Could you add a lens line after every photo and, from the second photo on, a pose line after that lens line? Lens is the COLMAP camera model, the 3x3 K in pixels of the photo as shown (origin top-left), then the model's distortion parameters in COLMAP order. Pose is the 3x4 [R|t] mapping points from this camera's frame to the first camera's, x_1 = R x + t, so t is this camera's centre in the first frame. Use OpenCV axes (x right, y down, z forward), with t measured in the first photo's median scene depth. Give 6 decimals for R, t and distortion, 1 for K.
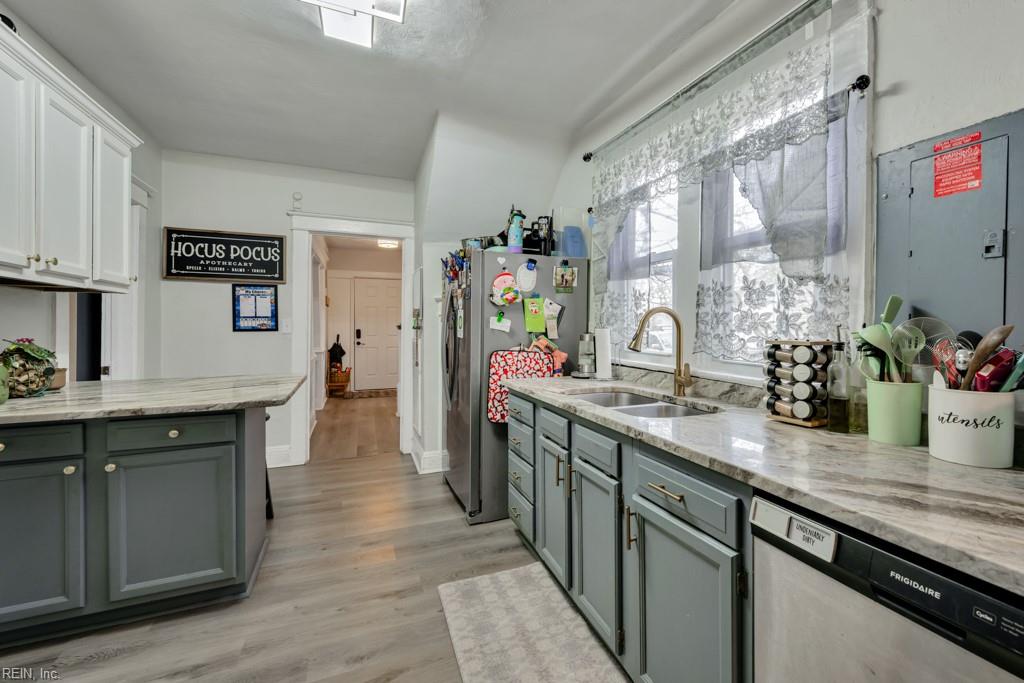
lens RADIAL K [[425.0, 0, 513.8], [0, 425.0, 320.3], [0, 0, 1]] dist [0.001392, -0.000682]
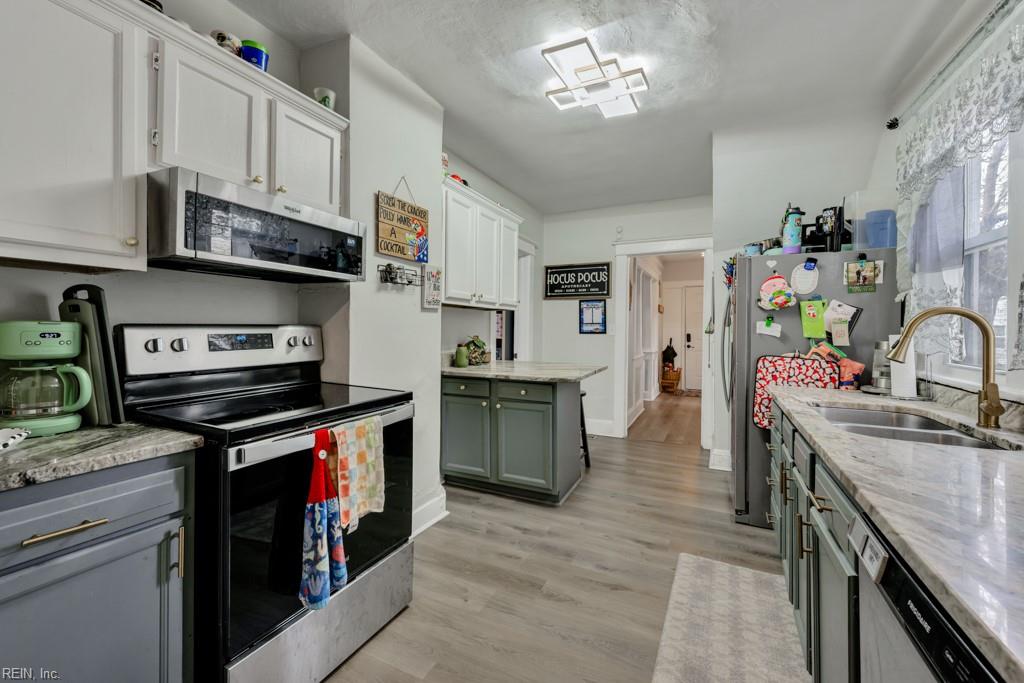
lens RADIAL K [[425.0, 0, 513.8], [0, 425.0, 320.3], [0, 0, 1]] dist [0.001392, -0.000682]
pose [[0.632572, -0.013663, -0.774381, 0.355199], [0.004278, 0.999891, -0.014148, 0.000579], [0.774490, 0.005637, 0.632561, -0.078150]]
